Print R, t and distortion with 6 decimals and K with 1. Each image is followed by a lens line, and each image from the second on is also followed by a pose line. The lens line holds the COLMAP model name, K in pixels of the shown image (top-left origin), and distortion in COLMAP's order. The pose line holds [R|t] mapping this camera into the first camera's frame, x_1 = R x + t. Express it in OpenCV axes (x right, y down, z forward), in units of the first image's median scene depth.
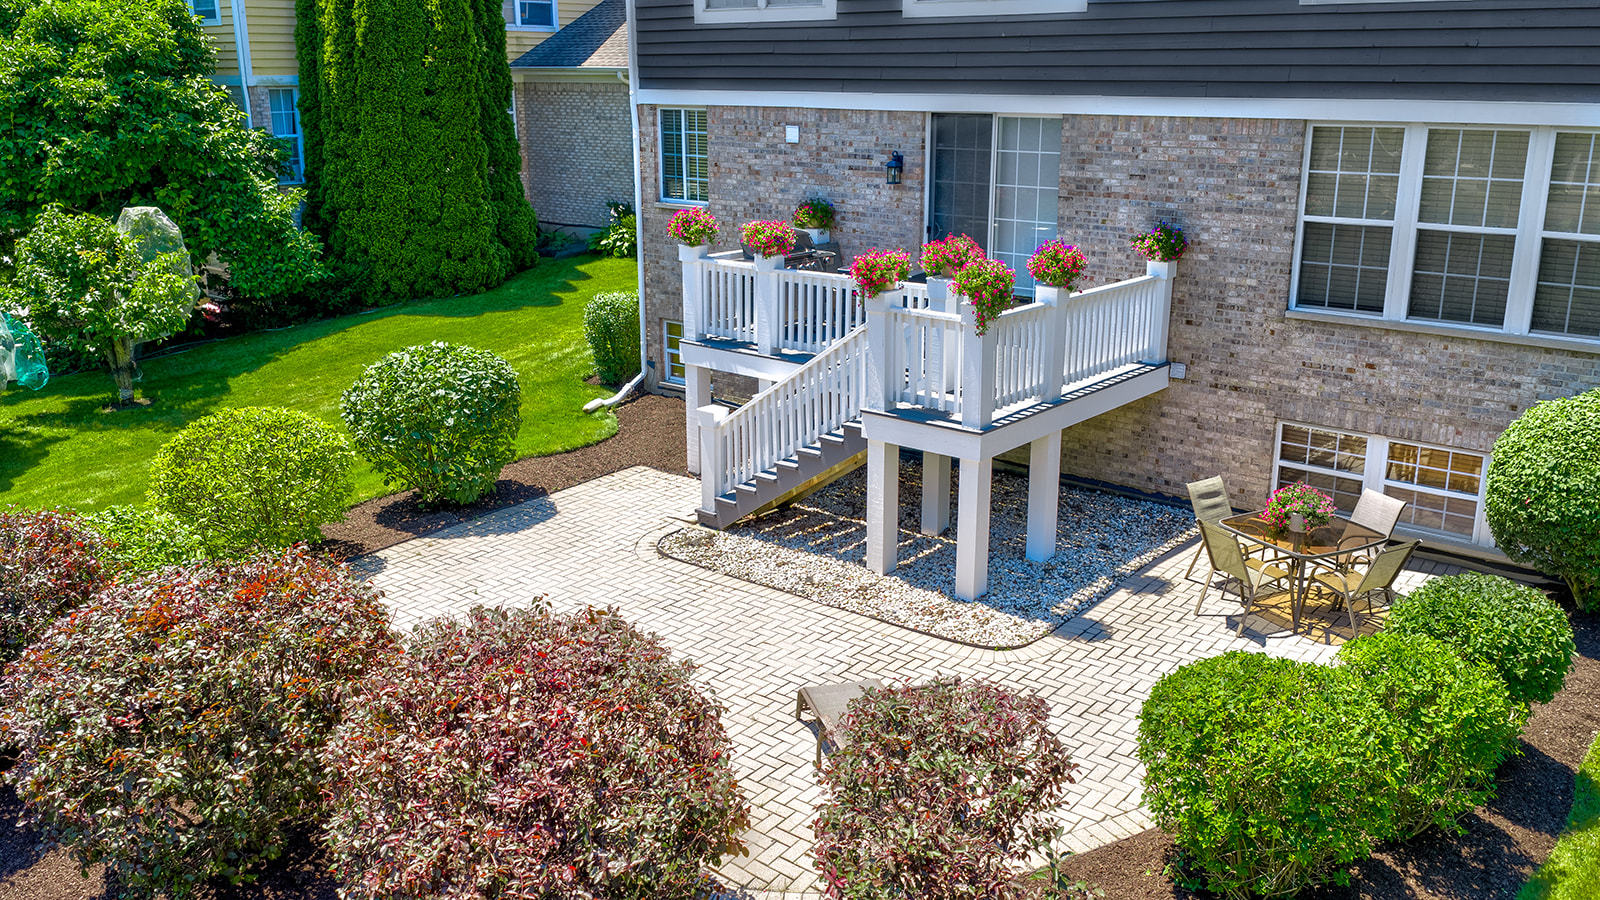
lens RADIAL K [[1325.3, 0, 800.0], [0, 1325.3, 450.0], [0, 0, 1]] dist [0.014454, -0.014137]
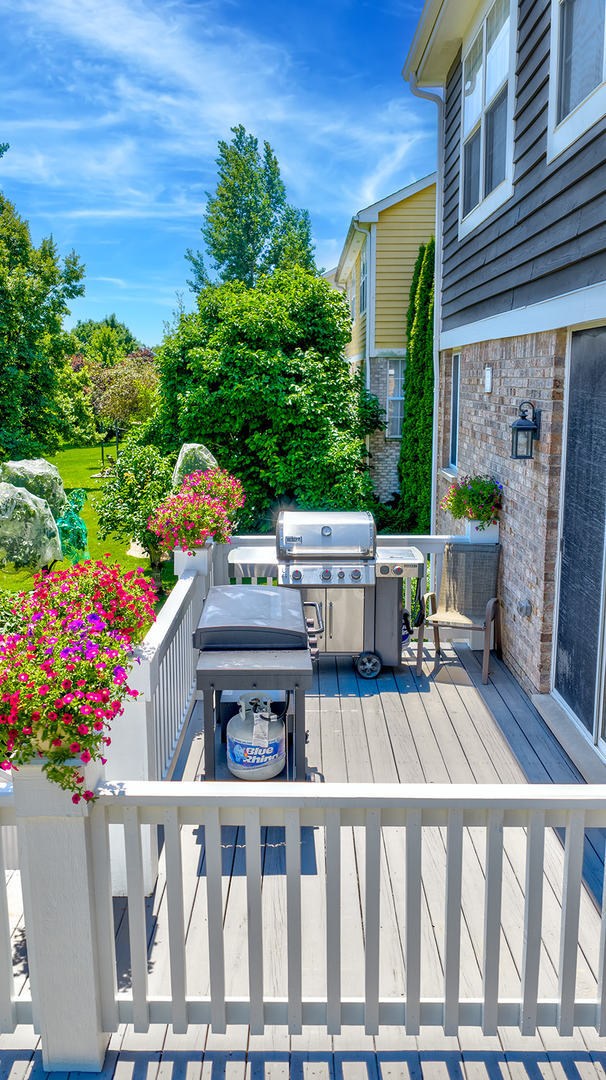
lens RADIAL K [[882.3, 0, 303.0], [0, 882.3, 540.0], [0, 0, 1]] dist [0.064187, -0.001754]
pose [[0.630389, 0.137221, -0.764055, 0.325679], [-0.210504, 0.977591, 0.001893, -0.156560], [0.747193, 0.159644, 0.645149, 0.731457]]
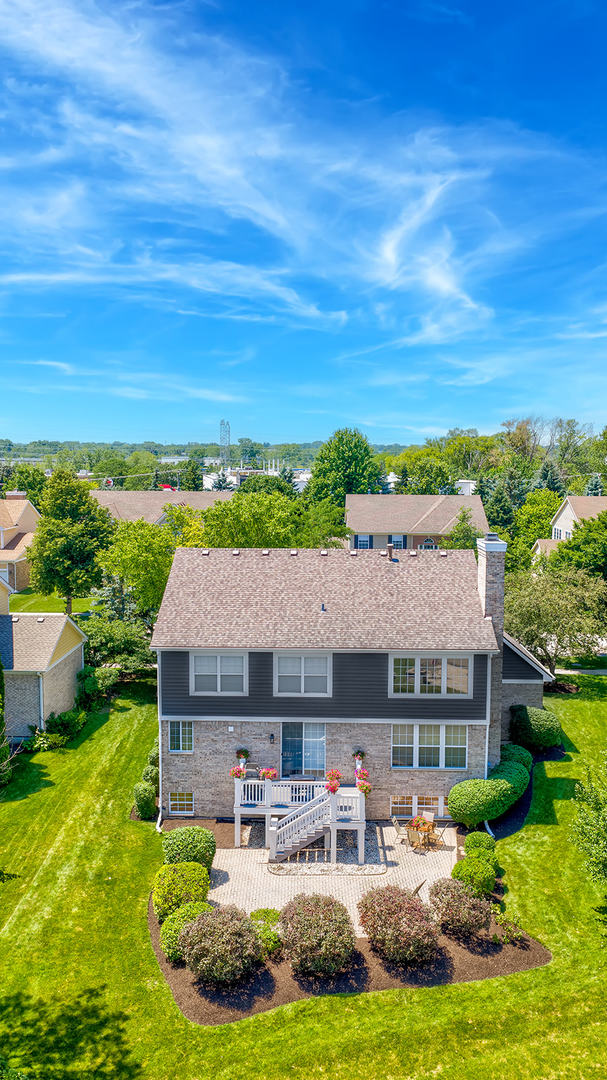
lens RADIAL K [[894.5, 0, 300.3], [0, 894.5, 540.3], [0, 0, 1]] dist [0.014454, -0.014137]
pose [[0.785746, -0.056174, 0.615994, -1.318127], [0.166151, 0.978435, -0.122712, -0.437907], [-0.595817, 0.198768, 0.778135, -0.968047]]
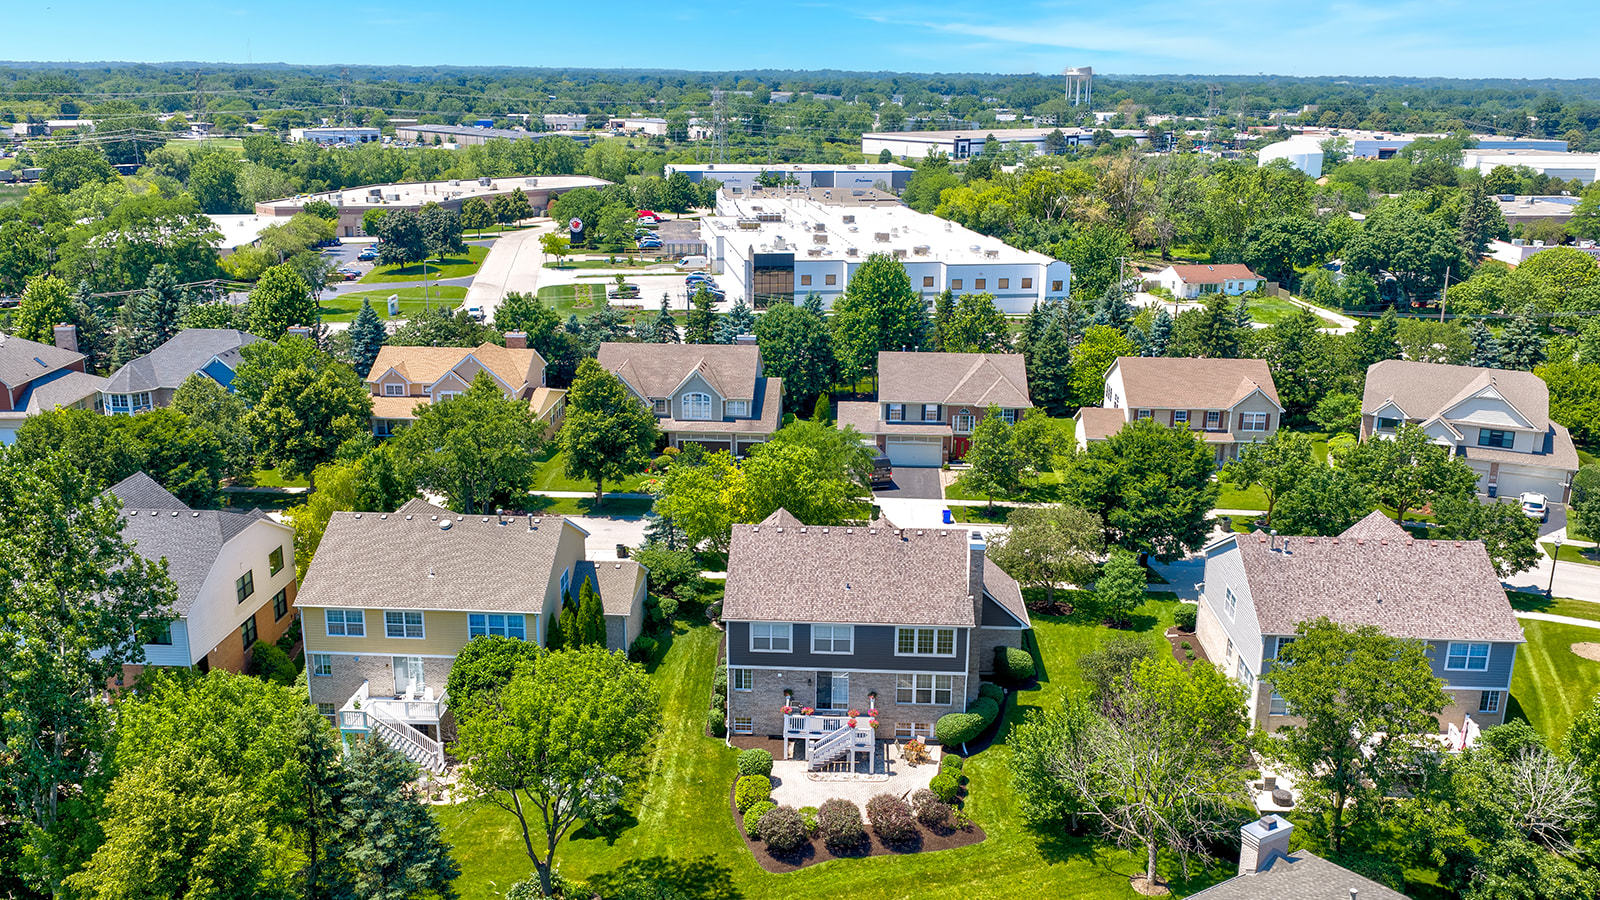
lens RADIAL K [[1307.1, 0, 798.9], [0, 1307.1, 473.1], [0, 0, 1]] dist [0.064187, -0.001754]
pose [[0.798388, -0.165286, 0.579014, -2.634245], [0.158776, 0.985344, 0.062345, -1.295704], [-0.580833, 0.042158, 0.812930, -2.892446]]
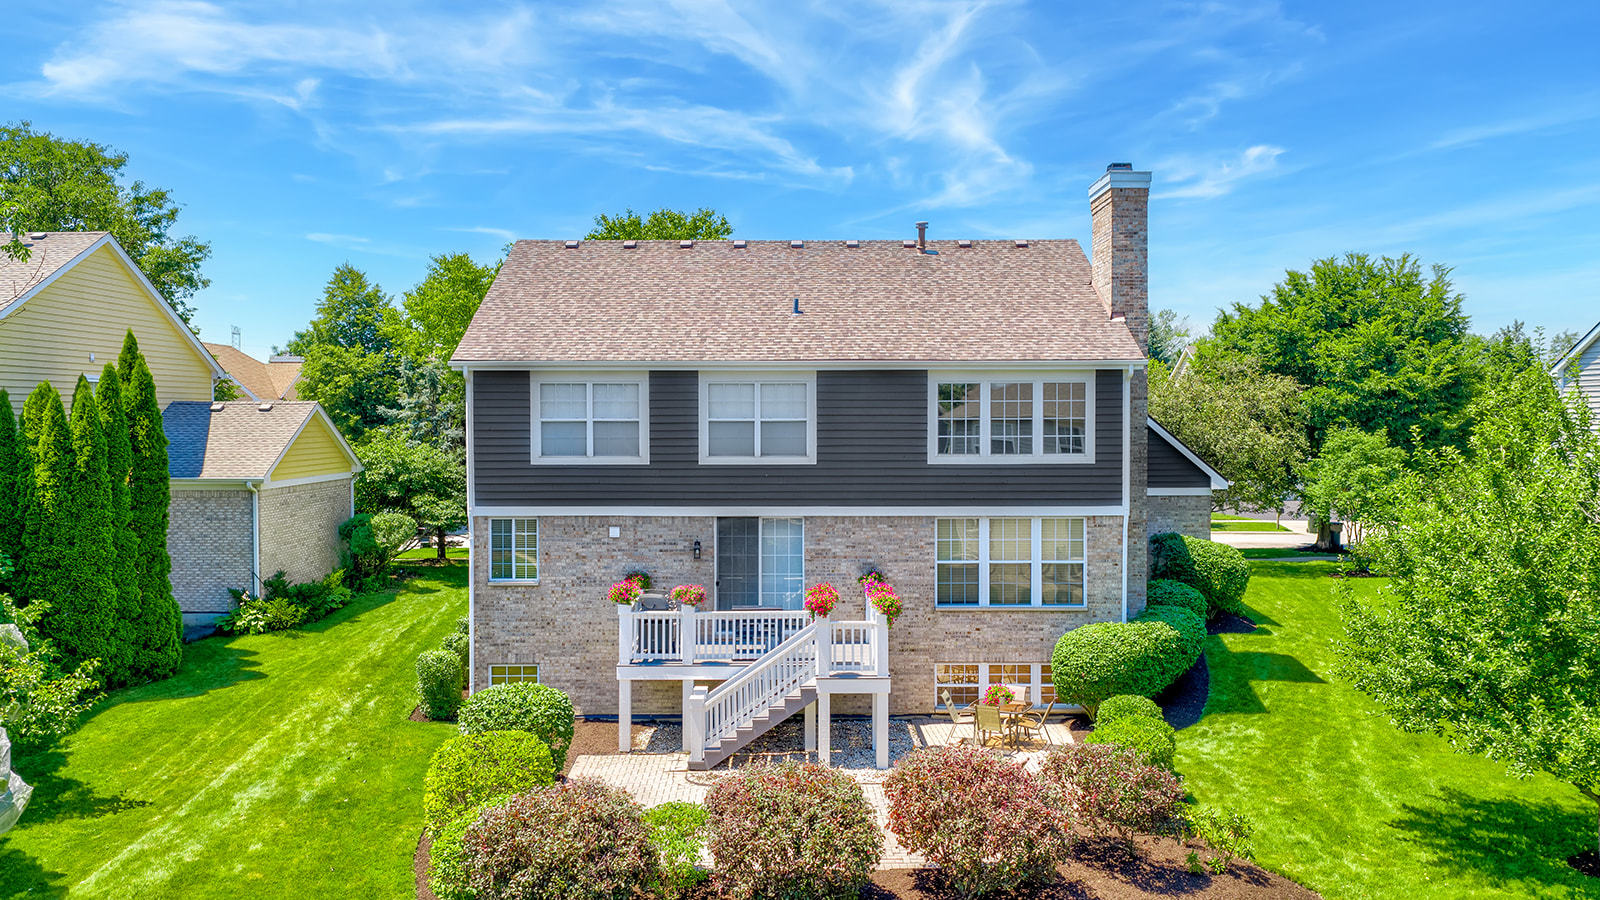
lens RADIAL K [[1325.3, 0, 800.0], [0, 1325.3, 450.0], [0, 0, 1]] dist [0.014454, -0.014137]
pose [[0.764382, -0.015782, 0.644571, -0.962718], [0.178304, 0.965888, -0.187797, 0.005090], [-0.619619, 0.258478, 0.741121, -0.381106]]
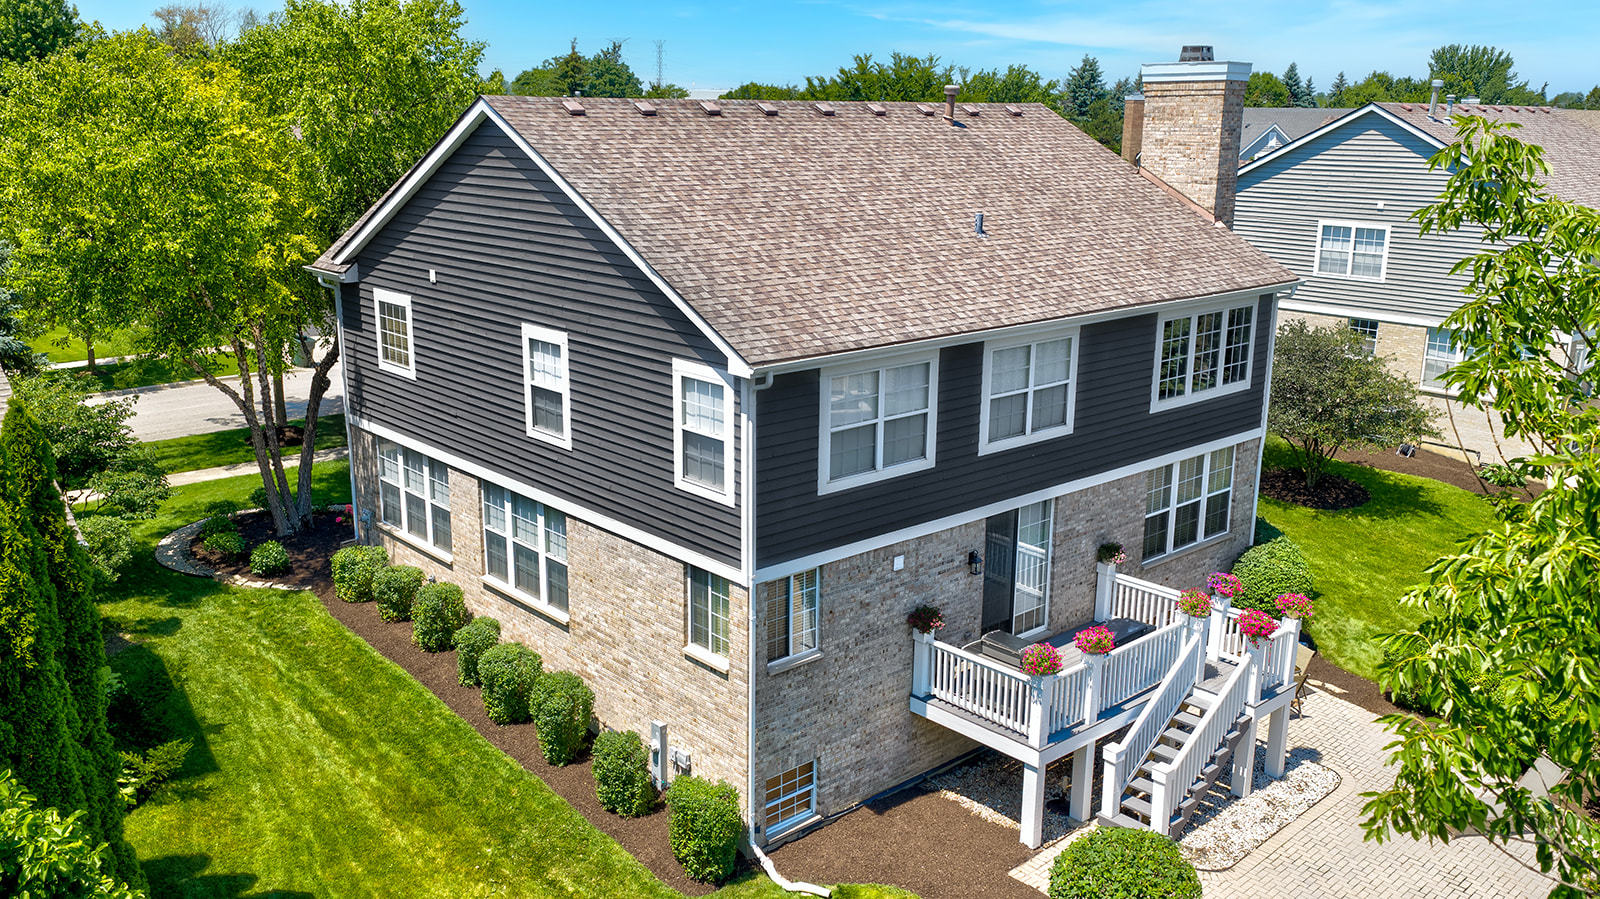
lens RADIAL K [[1325.3, 0, 800.0], [0, 1325.3, 449.5], [0, 0, 1]] dist [0.014454, -0.014137]
pose [[0.142794, -0.243236, 0.959399, -1.259965], [0.266363, 0.943014, 0.199437, -0.663631], [-0.953237, 0.227070, 0.199445, 0.927126]]
